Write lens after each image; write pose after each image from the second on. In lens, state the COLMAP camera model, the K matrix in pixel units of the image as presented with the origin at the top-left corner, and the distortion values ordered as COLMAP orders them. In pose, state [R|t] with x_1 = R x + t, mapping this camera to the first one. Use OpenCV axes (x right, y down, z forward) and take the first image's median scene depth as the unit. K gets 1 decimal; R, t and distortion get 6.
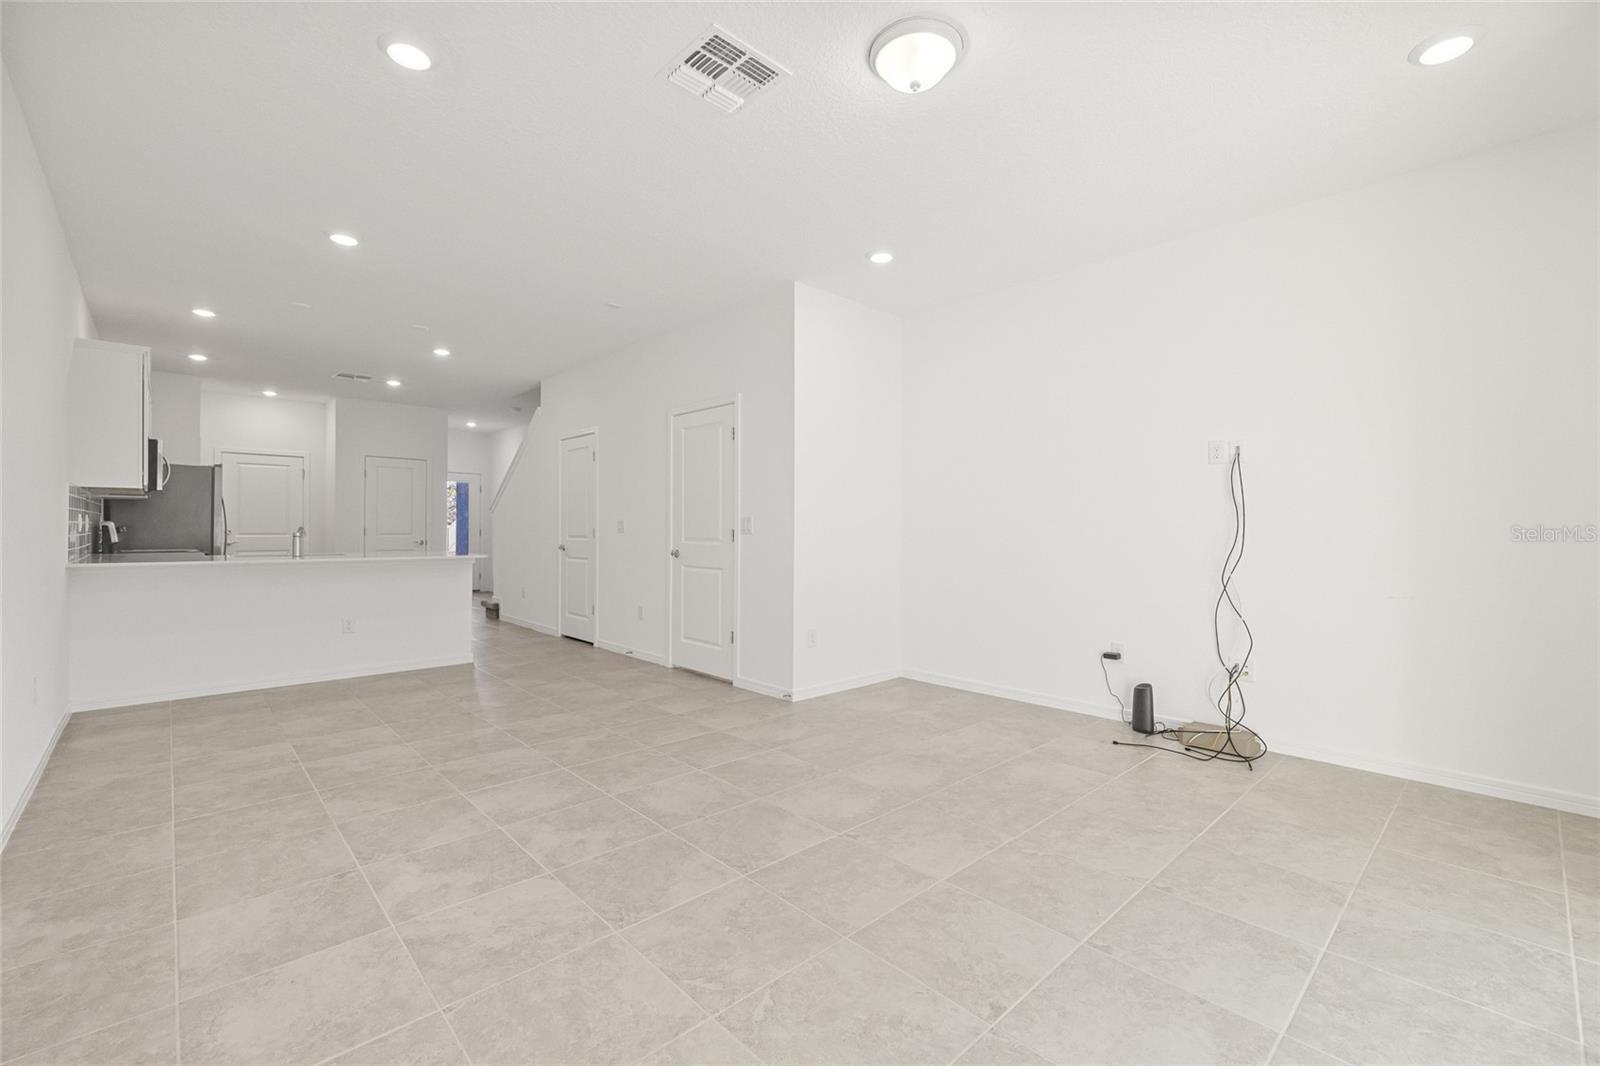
lens RADIAL K [[678.3, 0, 791.3], [0, 678.3, 526.8], [0, 0, 1]] dist [0.003868, -0.001036]
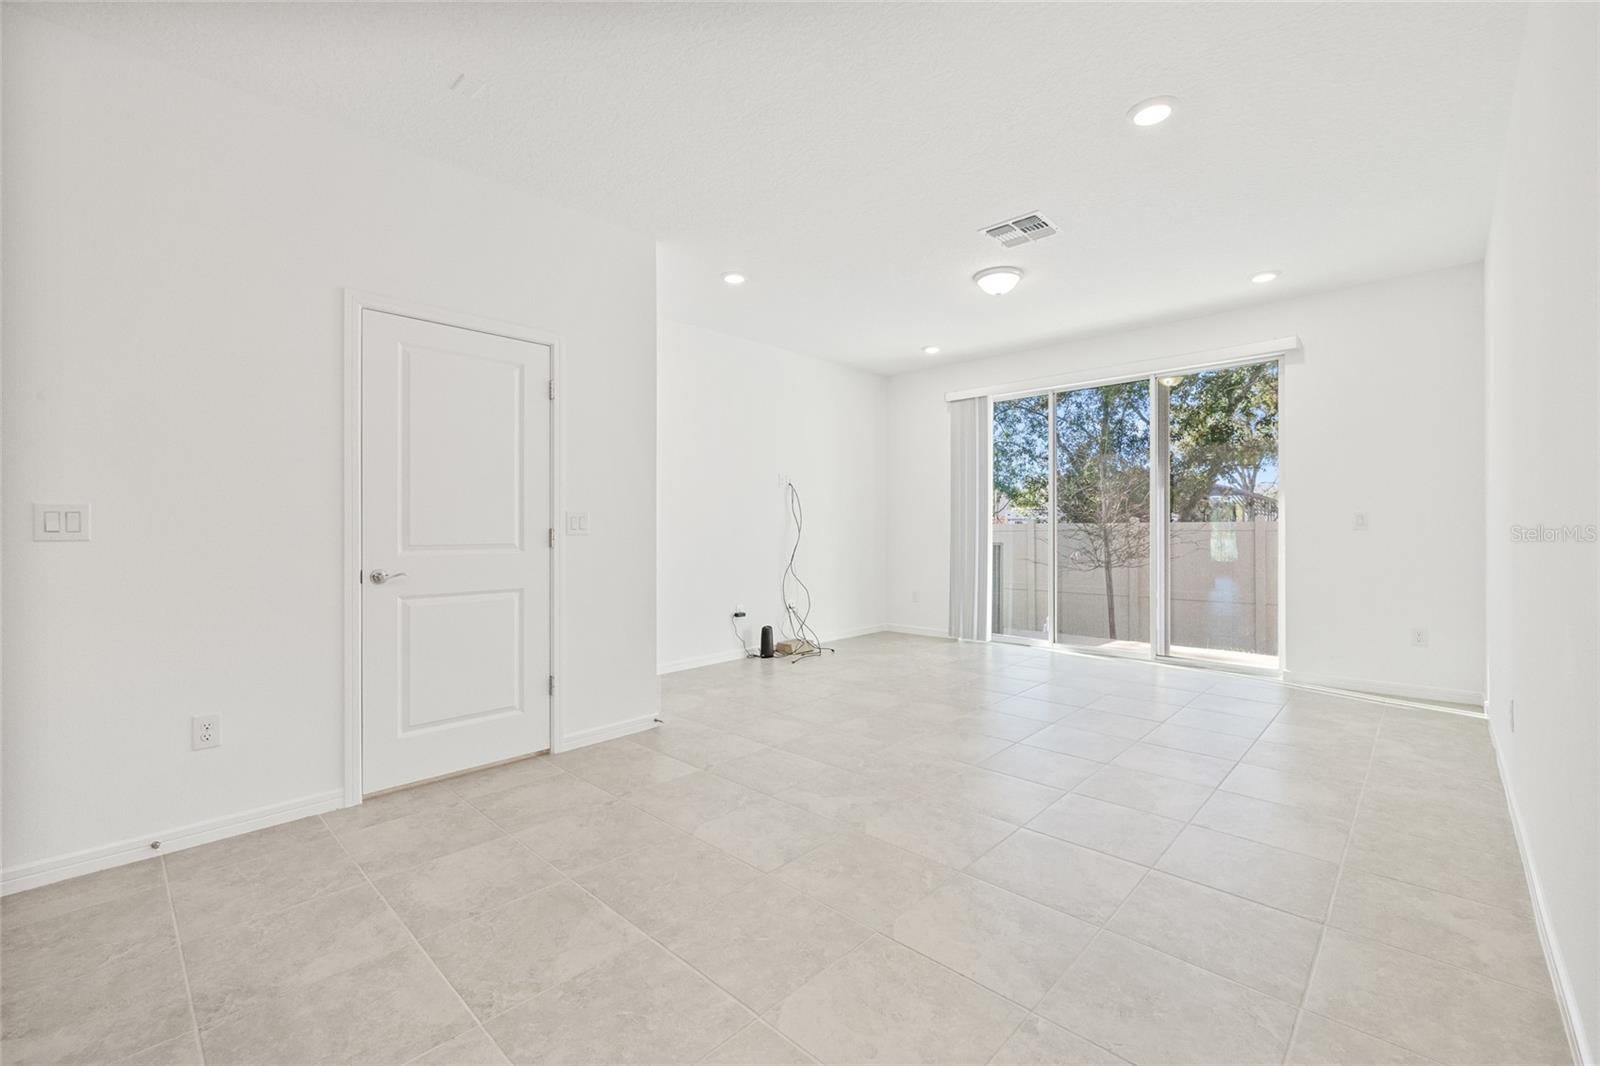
lens RADIAL K [[675.2, 0, 800.8], [0, 675.2, 530.2], [0, 0, 1]] dist [-0.007335, -0.000085]
pose [[-0.074805, -0.006305, 0.997178, -1.071042], [0.001629, 0.999978, 0.006445, 0.000089], [-0.997197, 0.002107, -0.074793, 1.083374]]
